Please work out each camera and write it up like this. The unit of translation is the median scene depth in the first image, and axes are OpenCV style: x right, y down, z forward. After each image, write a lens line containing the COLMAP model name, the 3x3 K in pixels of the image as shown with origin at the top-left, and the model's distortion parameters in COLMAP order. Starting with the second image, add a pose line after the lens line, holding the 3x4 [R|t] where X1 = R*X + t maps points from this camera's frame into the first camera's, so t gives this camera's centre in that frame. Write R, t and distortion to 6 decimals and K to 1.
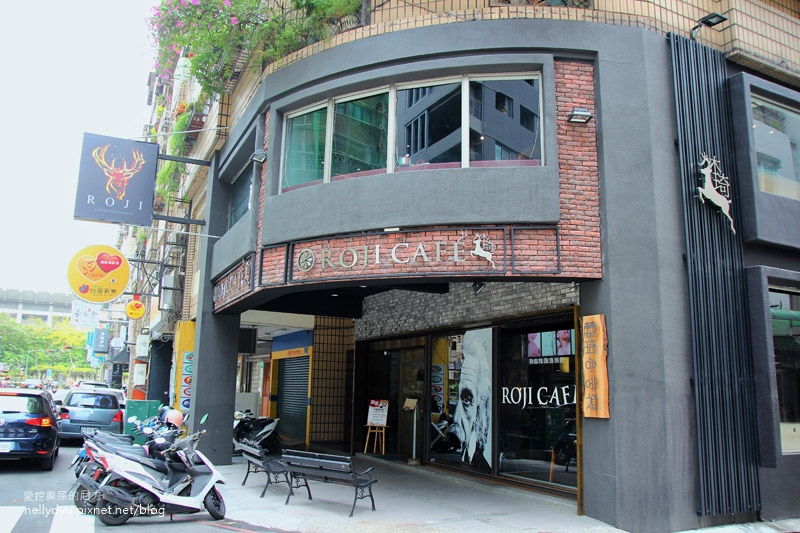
lens RADIAL K [[634.7, 0, 400.0], [0, 634.7, 266.5], [0, 0, 1]] dist [-0.094814, 0.006551]
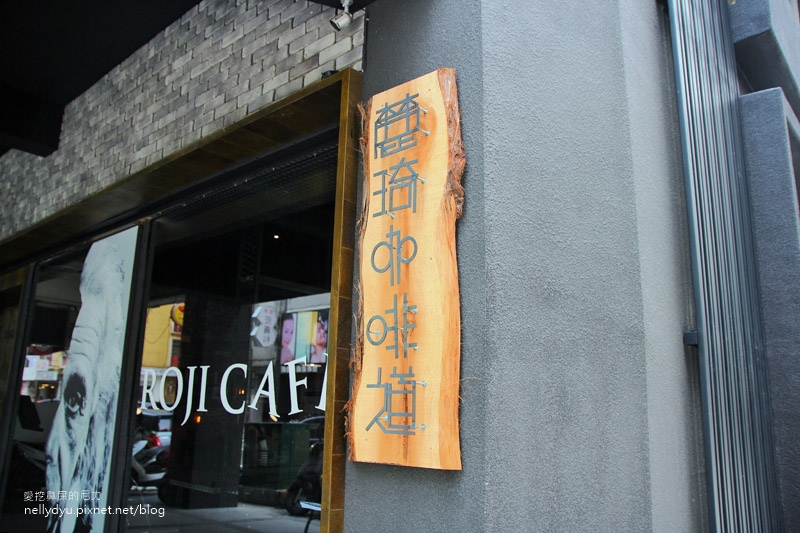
lens RADIAL K [[634.7, 0, 400.0], [0, 634.7, 266.5], [0, 0, 1]] dist [-0.094814, 0.006551]
pose [[0.929514, 0.081487, 0.359671, 0.192312], [-0.073007, 0.996640, -0.037125, 0.152706], [-0.361488, 0.008250, 0.932340, 0.680463]]
